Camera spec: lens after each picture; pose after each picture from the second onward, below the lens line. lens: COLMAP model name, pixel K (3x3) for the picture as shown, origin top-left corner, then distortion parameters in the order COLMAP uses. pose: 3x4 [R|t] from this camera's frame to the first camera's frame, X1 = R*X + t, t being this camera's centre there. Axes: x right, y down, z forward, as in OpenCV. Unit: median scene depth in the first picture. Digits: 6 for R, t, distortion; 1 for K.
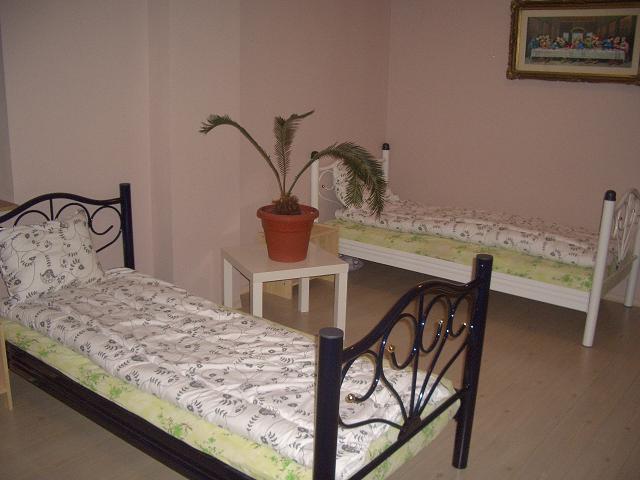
lens RADIAL K [[656.3, 0, 320.0], [0, 656.3, 240.0], [0, 0, 1]] dist [-0.216832, 0.175337]
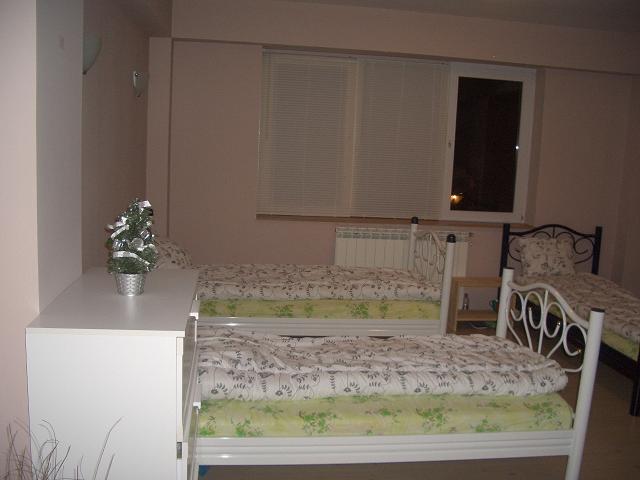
lens RADIAL K [[656.3, 0, 320.0], [0, 656.3, 240.0], [0, 0, 1]] dist [-0.216832, 0.175337]
pose [[0.716300, 0.116124, -0.688063, 0.352499], [-0.199391, 0.979005, -0.042348, 0.182445], [0.668699, 0.167527, 0.724415, -0.751887]]
